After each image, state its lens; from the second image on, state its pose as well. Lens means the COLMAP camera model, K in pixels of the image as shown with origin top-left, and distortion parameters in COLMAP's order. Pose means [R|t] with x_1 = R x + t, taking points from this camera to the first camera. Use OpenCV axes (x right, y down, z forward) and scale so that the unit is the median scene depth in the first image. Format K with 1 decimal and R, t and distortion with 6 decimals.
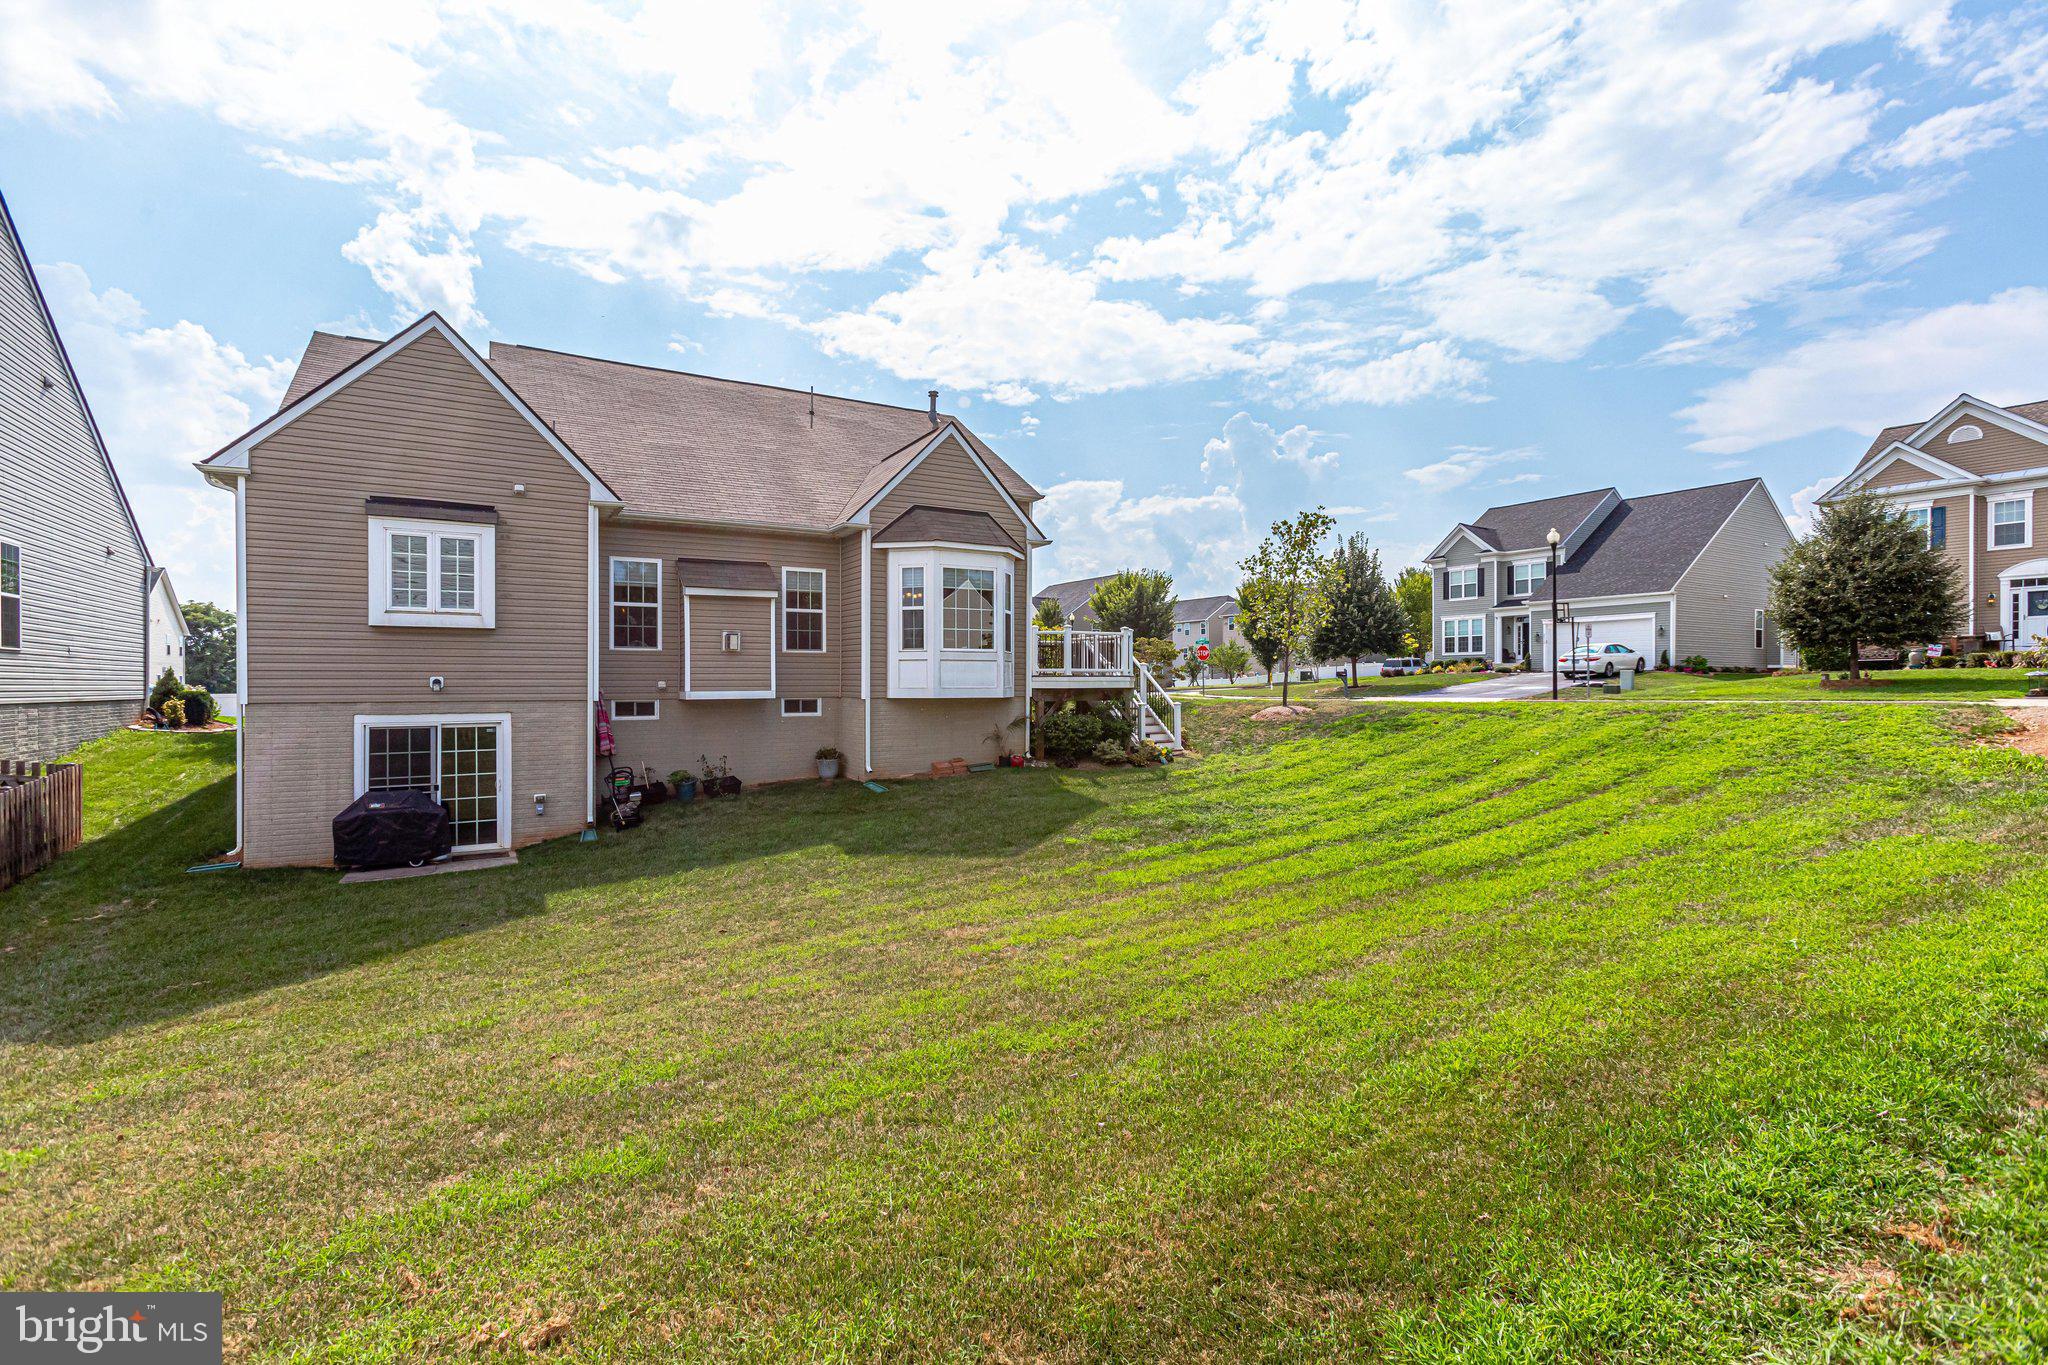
lens RADIAL K [[916.4, 0, 1024.0], [0, 916.4, 682.5], [0, 0, 1]] dist [-0.025190, 0.016750]
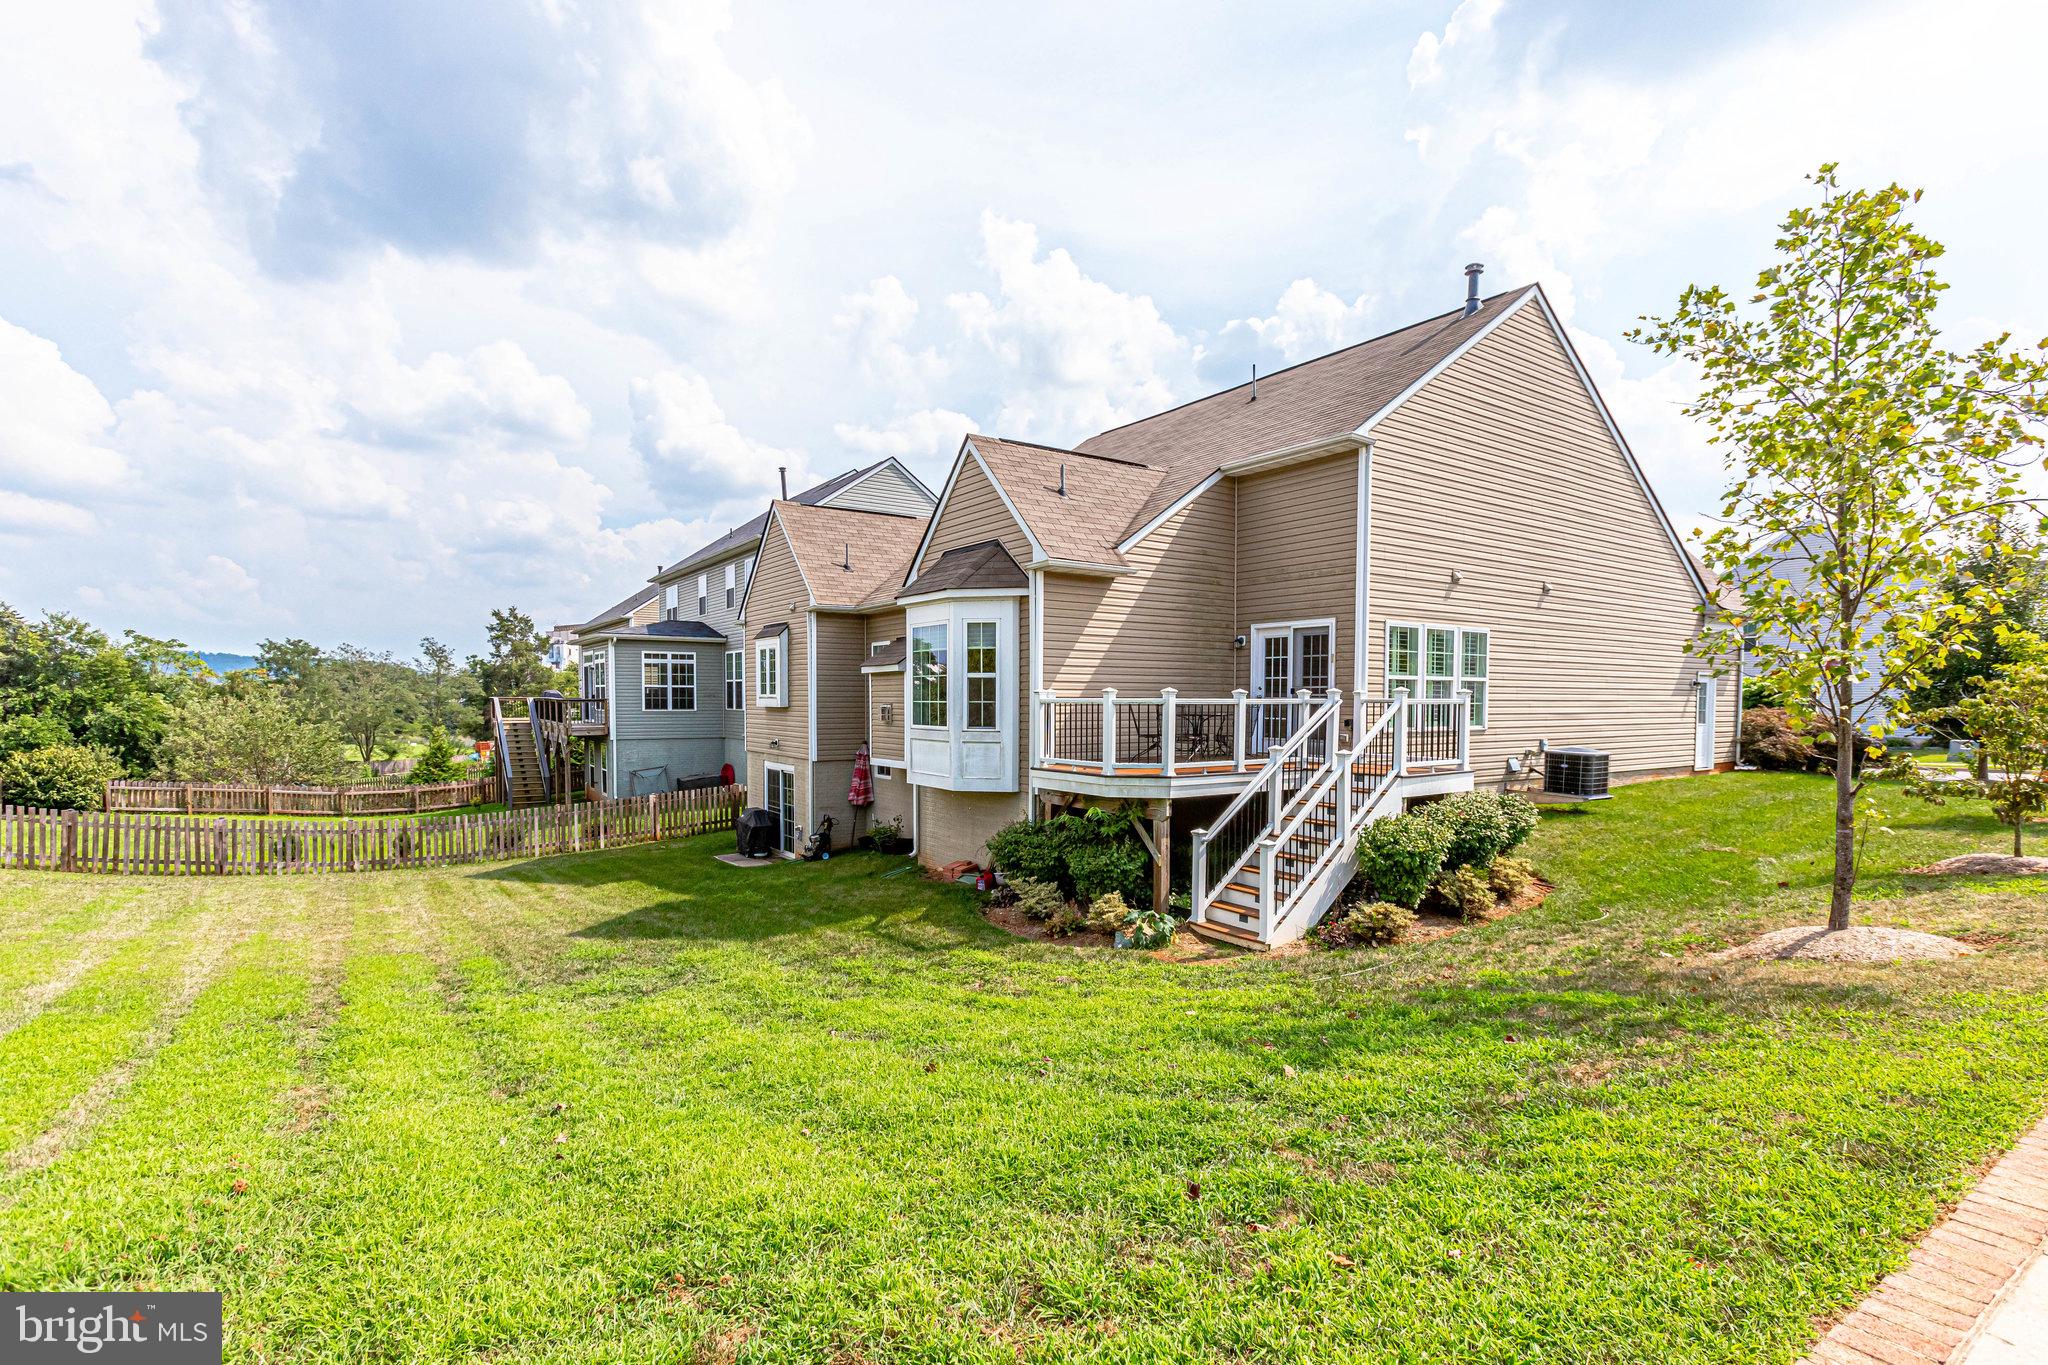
lens RADIAL K [[967.3, 0, 1019.8], [0, 967.3, 708.1], [0, 0, 1]] dist [-0.015958, -0.000131]
pose [[0.049924, 0.014689, -0.998645, 0.806502], [-0.001864, 0.999891, 0.014614, -0.066676], [0.998751, 0.001132, 0.049946, 1.068617]]
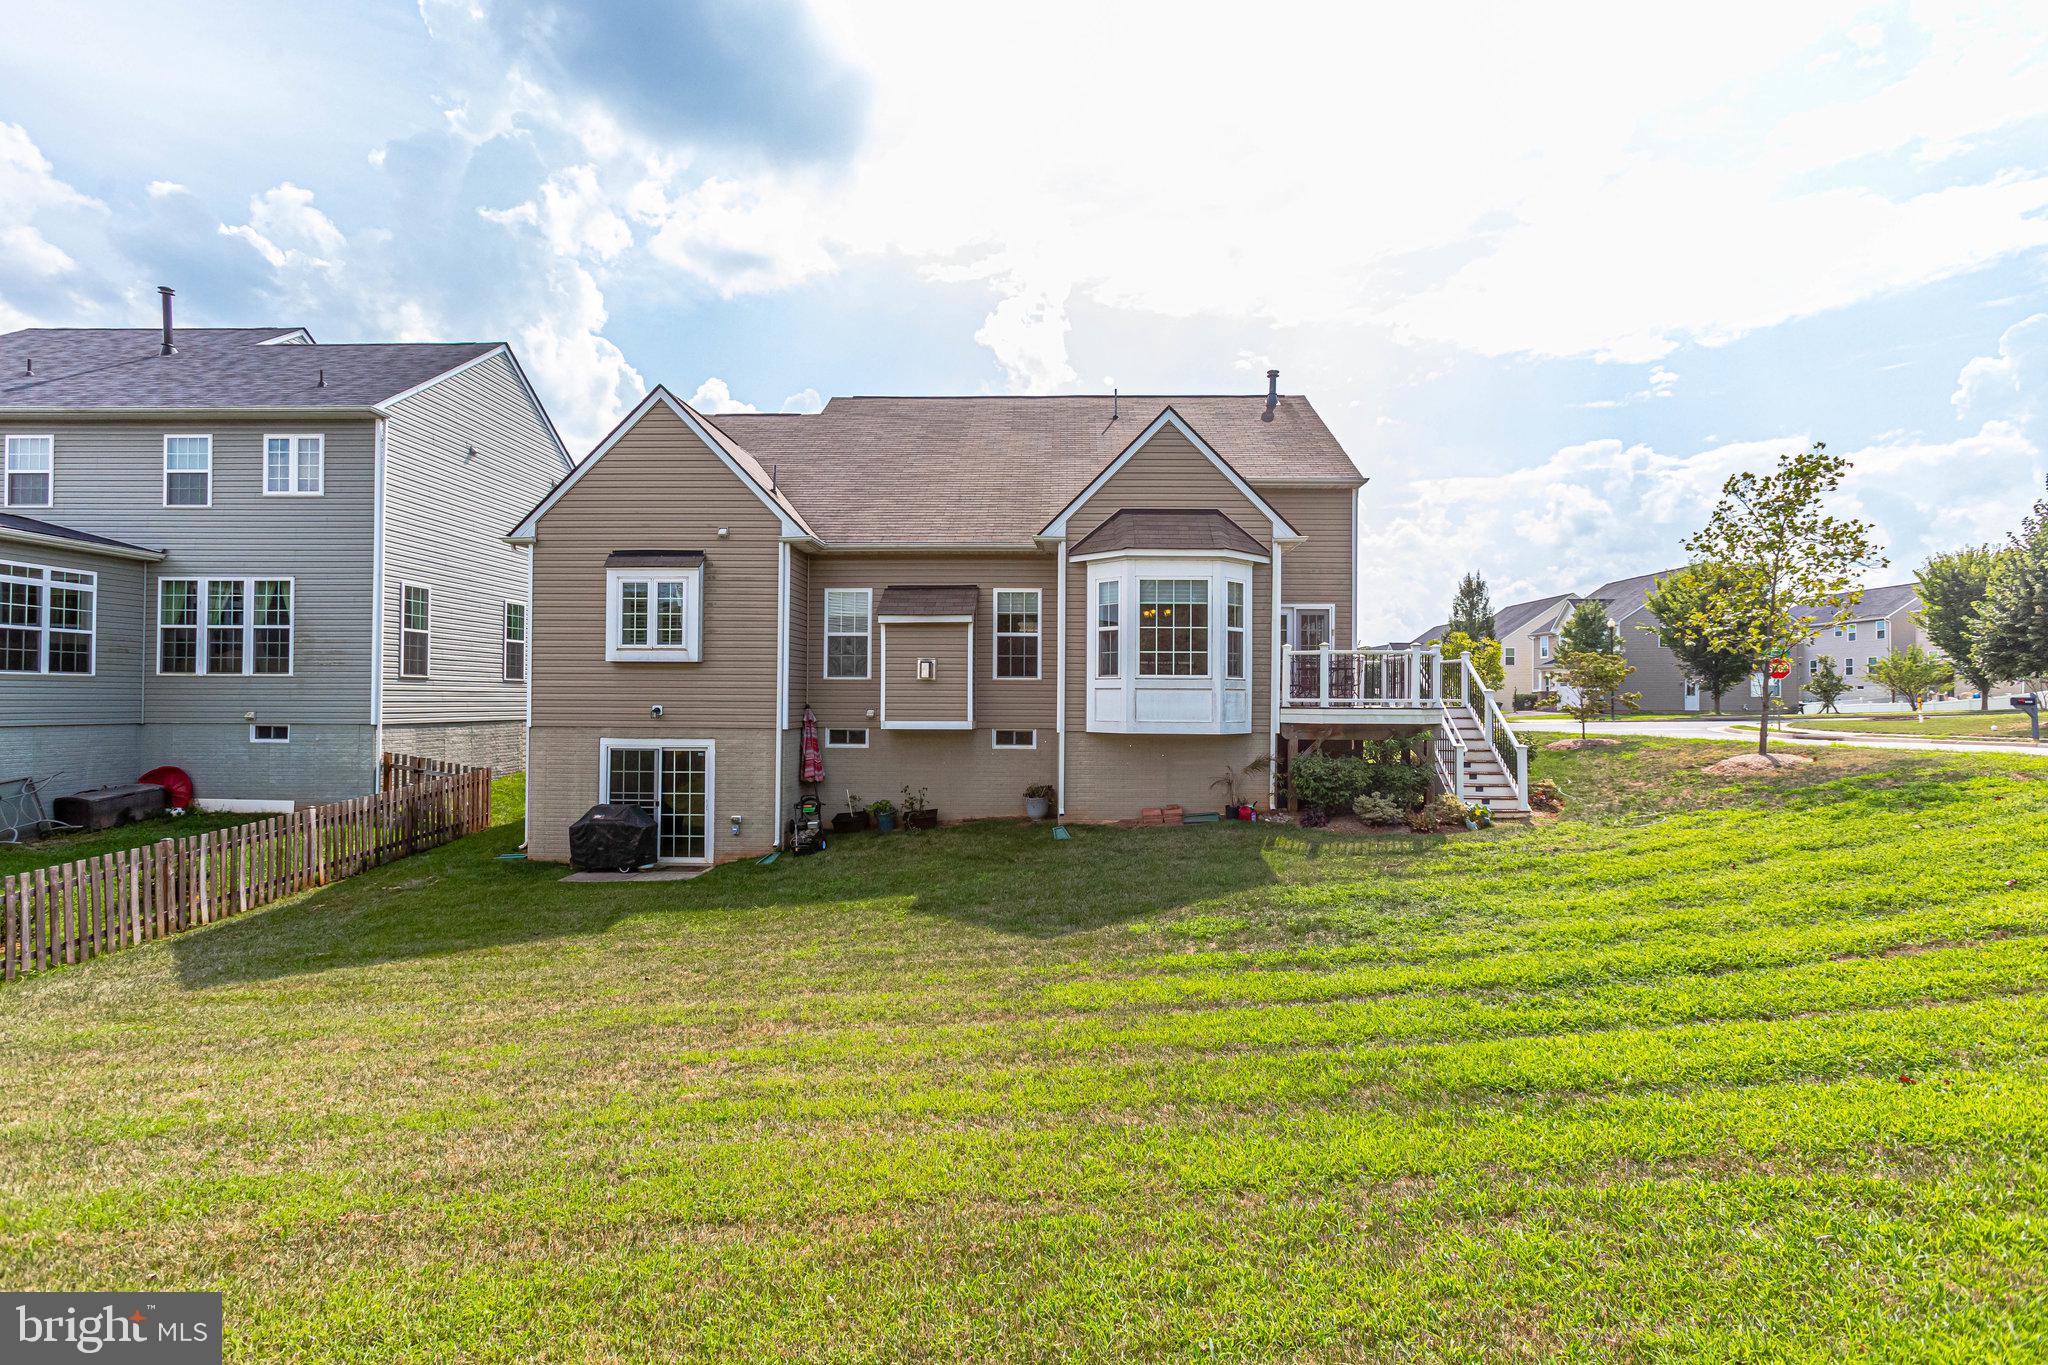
lens RADIAL K [[951.3, 0, 1027.2], [0, 951.3, 690.9], [0, 0, 1]] dist [-0.009429, 0.000310]
pose [[0.839613, 0.001791, -0.543182, 0.306320], [-0.007185, 0.999944, -0.007809, -0.014992], [0.543137, 0.010460, 0.839579, 0.208580]]
